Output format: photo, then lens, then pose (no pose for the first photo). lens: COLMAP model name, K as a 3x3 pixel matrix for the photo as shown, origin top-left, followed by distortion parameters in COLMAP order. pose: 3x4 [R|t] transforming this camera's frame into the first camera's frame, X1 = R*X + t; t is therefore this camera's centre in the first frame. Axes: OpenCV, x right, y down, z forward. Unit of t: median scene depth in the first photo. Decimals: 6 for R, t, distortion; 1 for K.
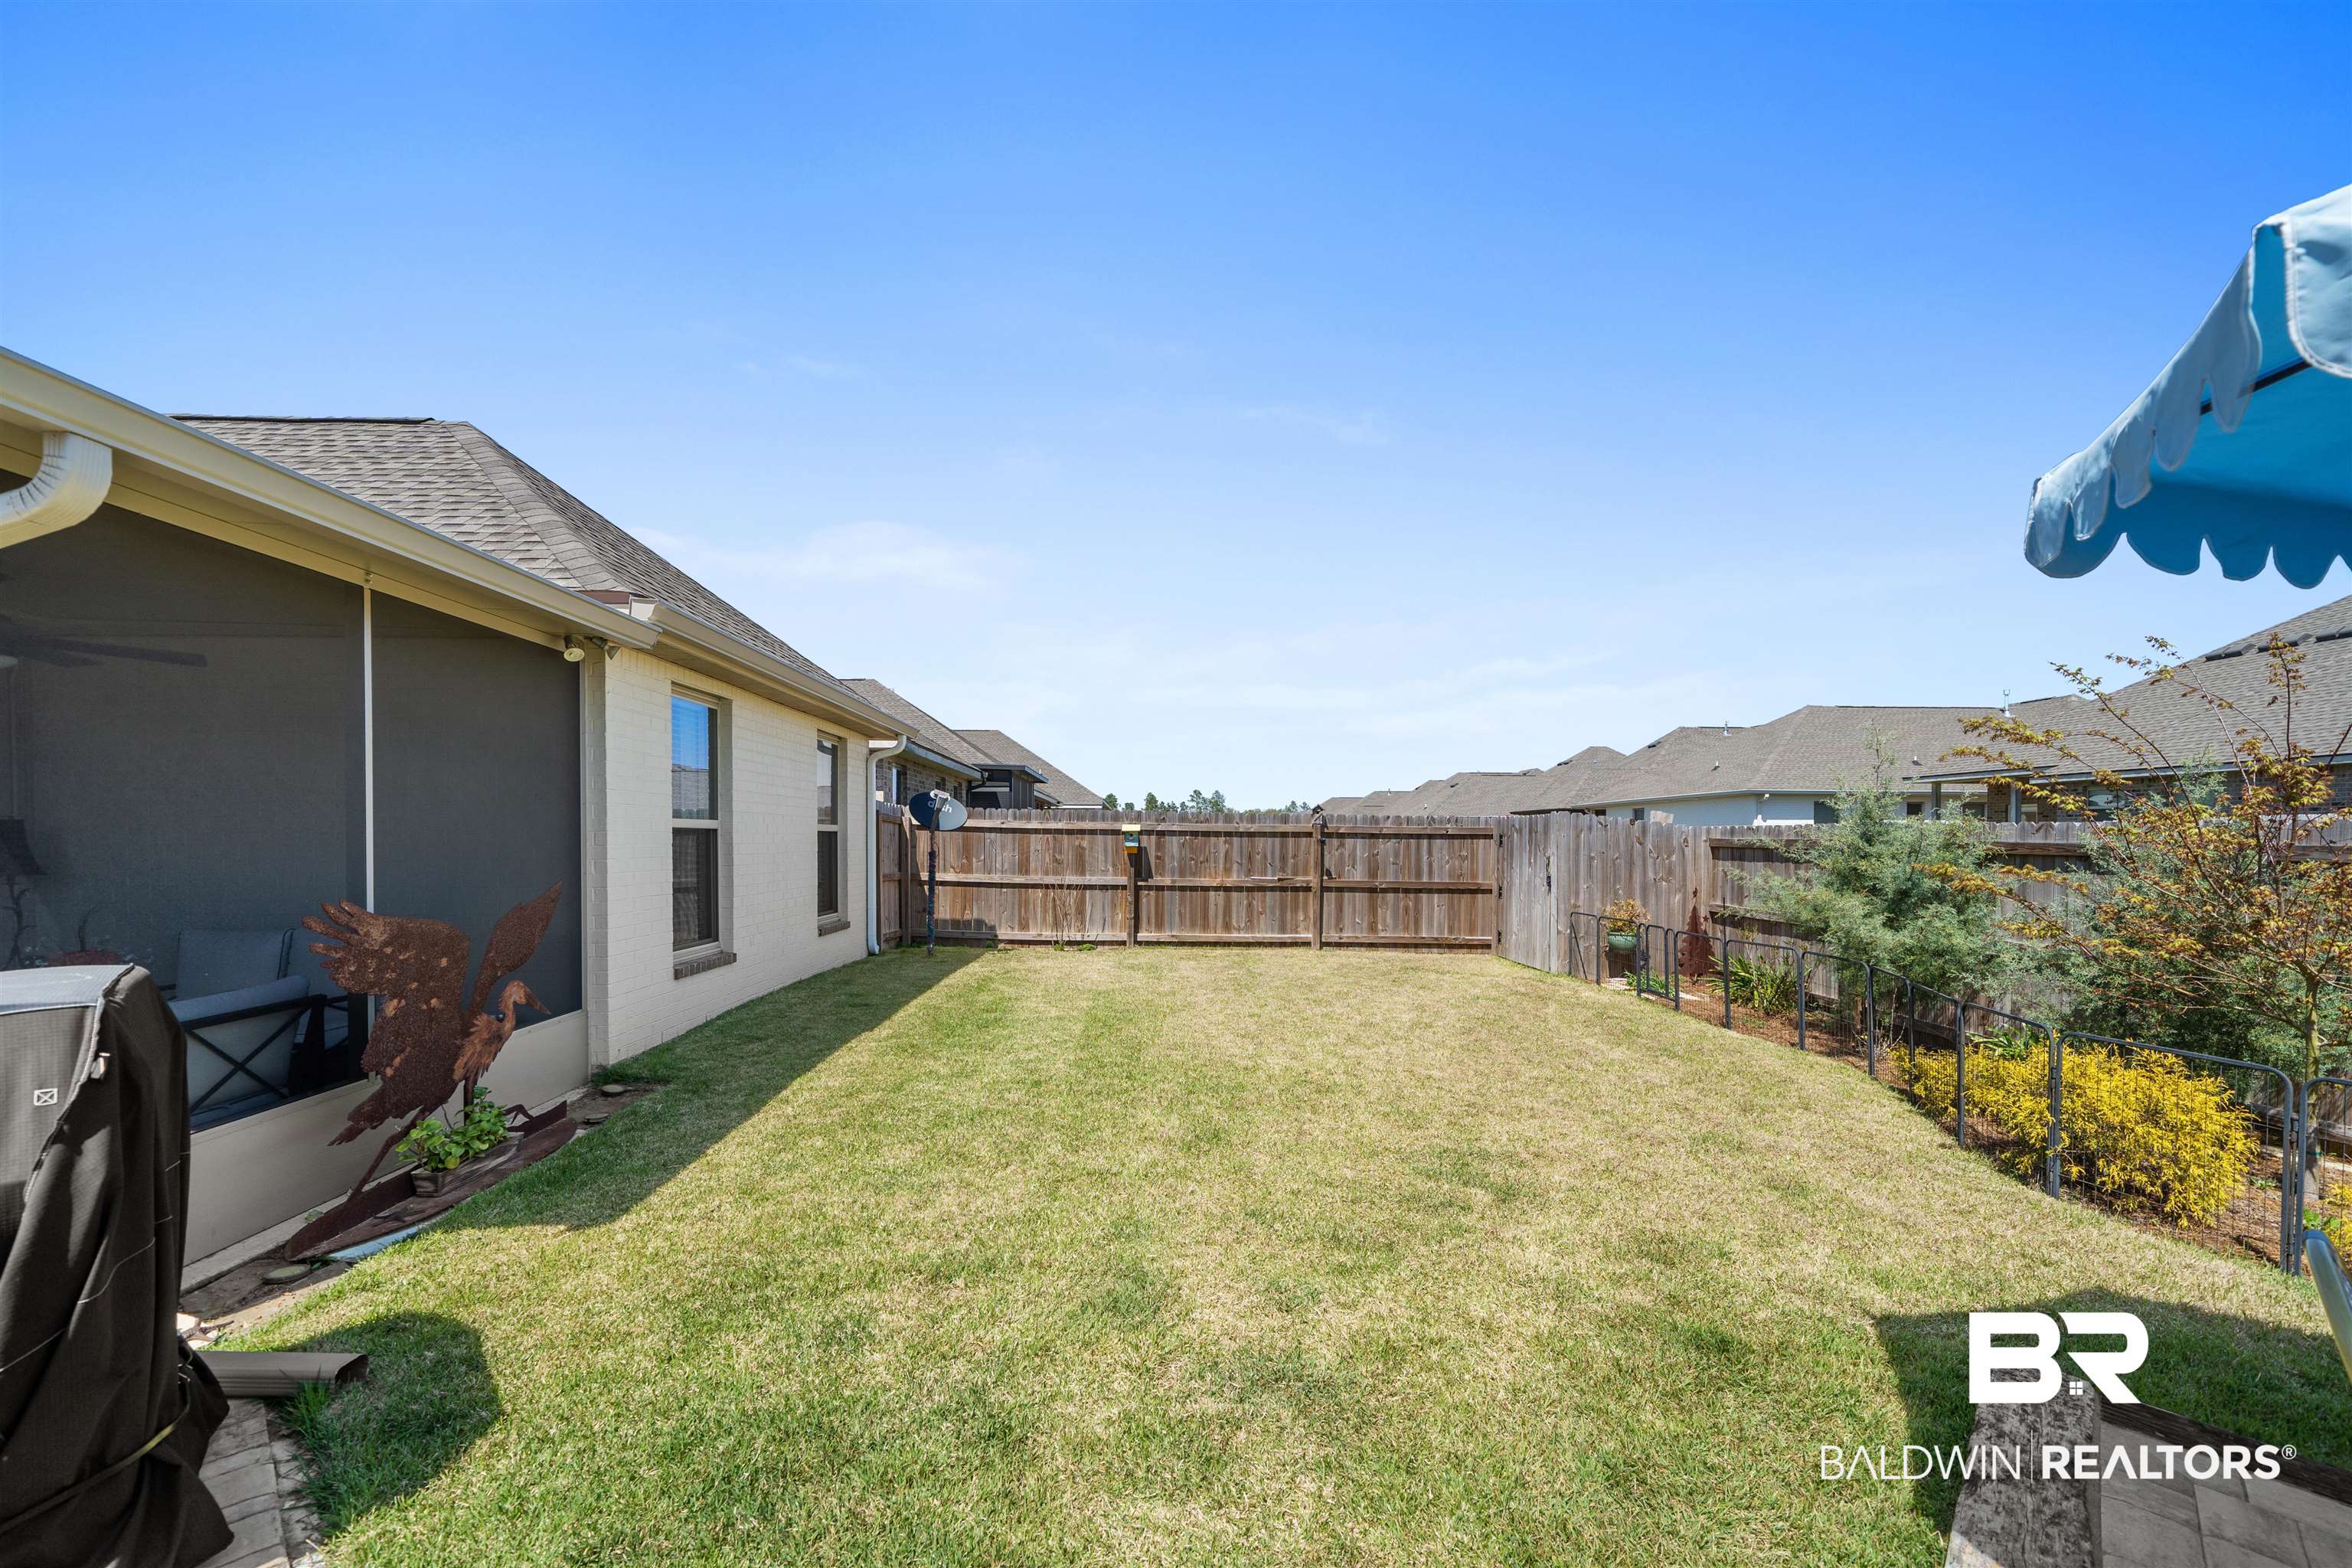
lens RADIAL K [[961.7, 0, 1145.9], [0, 961.7, 811.3], [0, 0, 1]] dist [-0.001727, -0.000258]
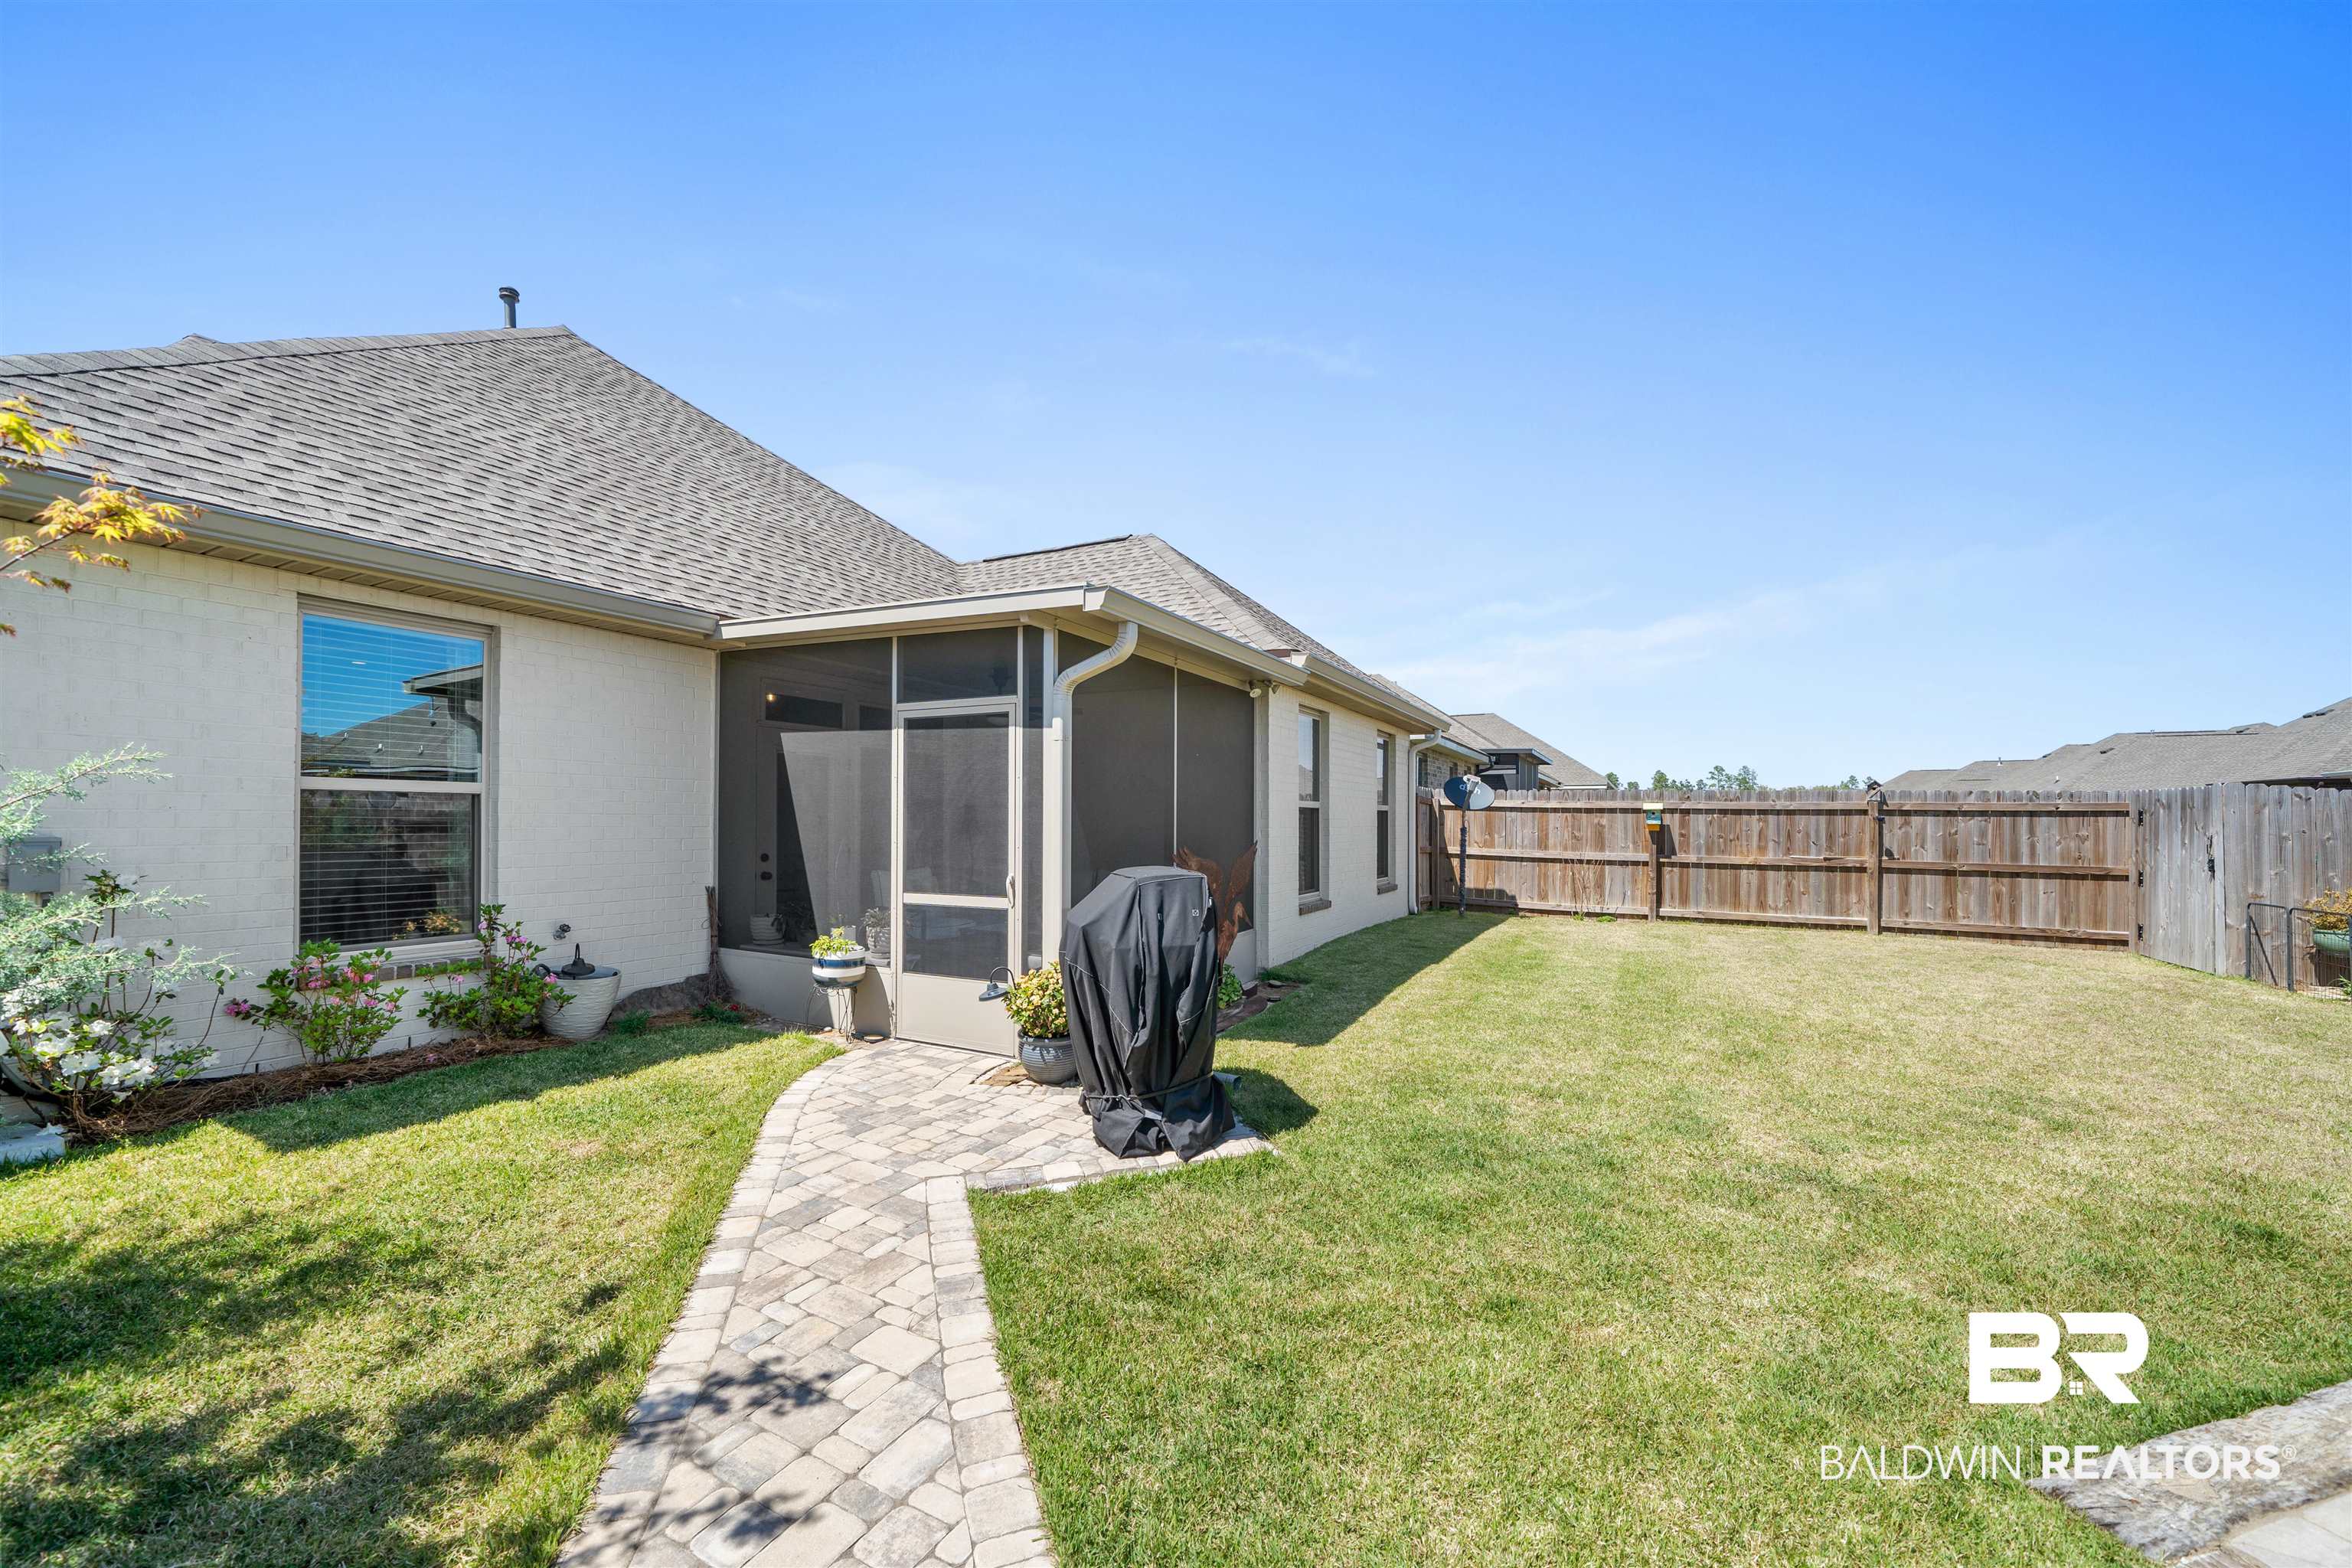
lens RADIAL K [[961.7, 0, 1145.9], [0, 961.7, 811.3], [0, 0, 1]] dist [-0.001727, -0.000258]
pose [[0.885408, -0.006274, -0.464773, -0.017747], [0.014168, 0.999809, 0.013494, 0.000571], [0.464599, -0.018533, 0.885327, -0.180251]]
